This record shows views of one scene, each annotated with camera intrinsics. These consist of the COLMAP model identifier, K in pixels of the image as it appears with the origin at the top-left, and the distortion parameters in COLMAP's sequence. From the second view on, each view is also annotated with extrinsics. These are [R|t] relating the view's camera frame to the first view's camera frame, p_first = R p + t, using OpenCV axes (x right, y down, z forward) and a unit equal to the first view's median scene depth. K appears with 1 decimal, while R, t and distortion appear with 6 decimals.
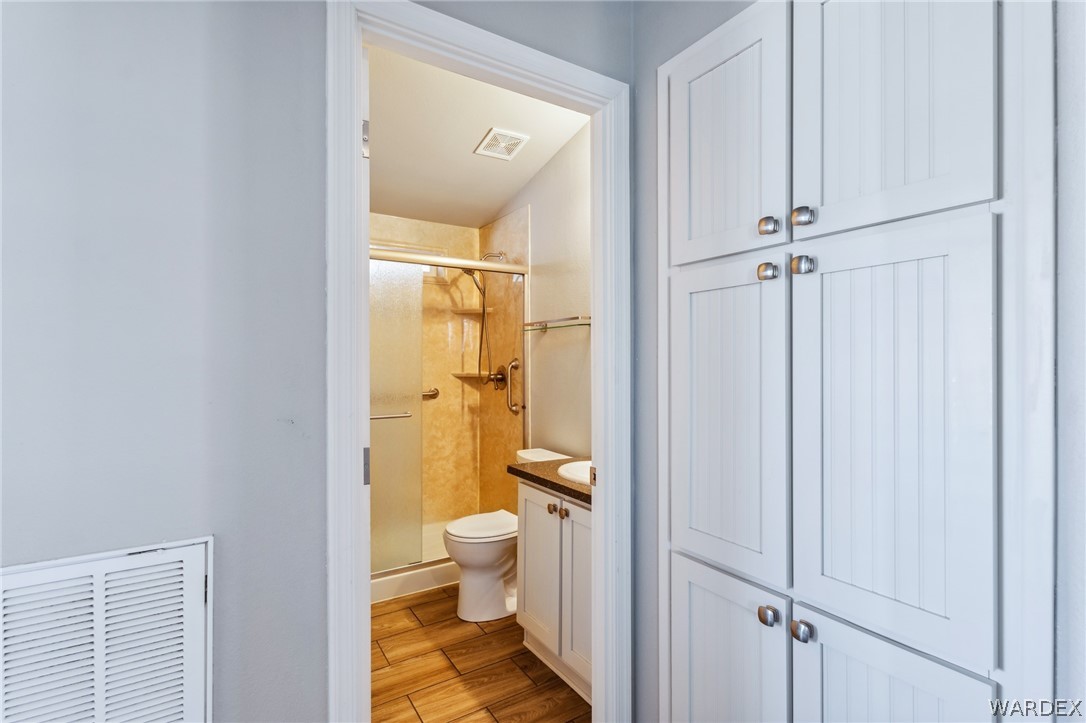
lens RADIAL K [[512.7, 0, 543.1], [0, 512.7, 355.7], [0, 0, 1]] dist [0.002069, -0.002017]
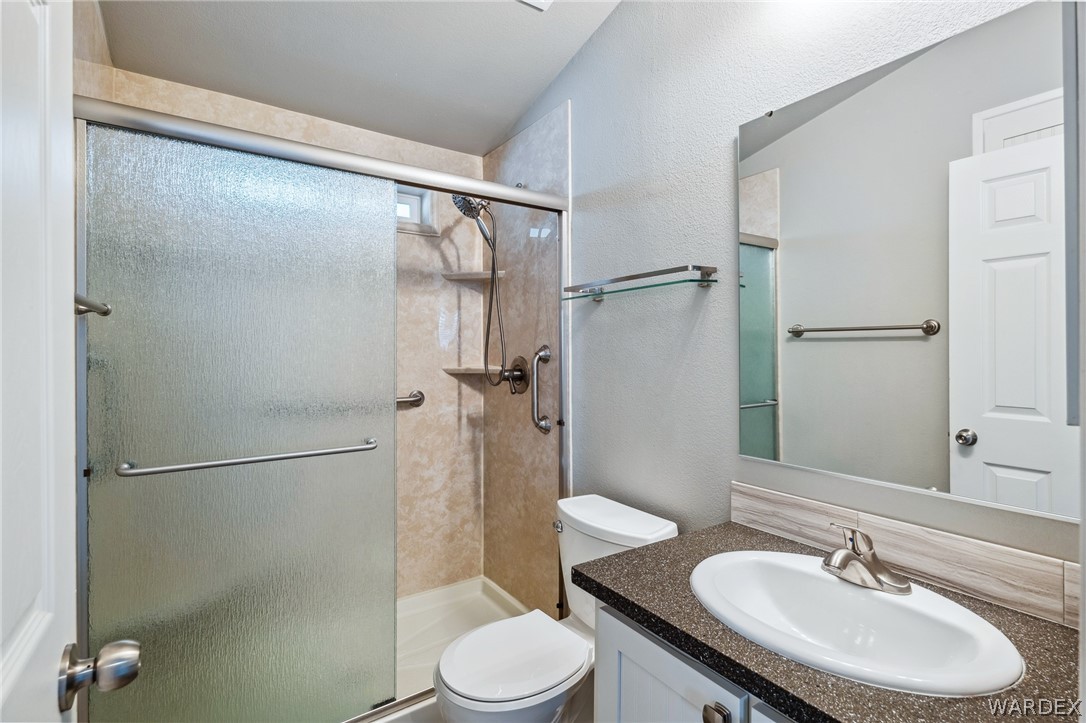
lens RADIAL K [[512.7, 0, 545.4], [0, 512.7, 339.3], [0, 0, 1]] dist [0.002069, -0.002017]
pose [[0.999376, -0.003618, 0.035136, -0.081830], [0.004075, 0.999908, -0.012921, 0.006411], [-0.035086, 0.013056, 0.999299, 0.389214]]
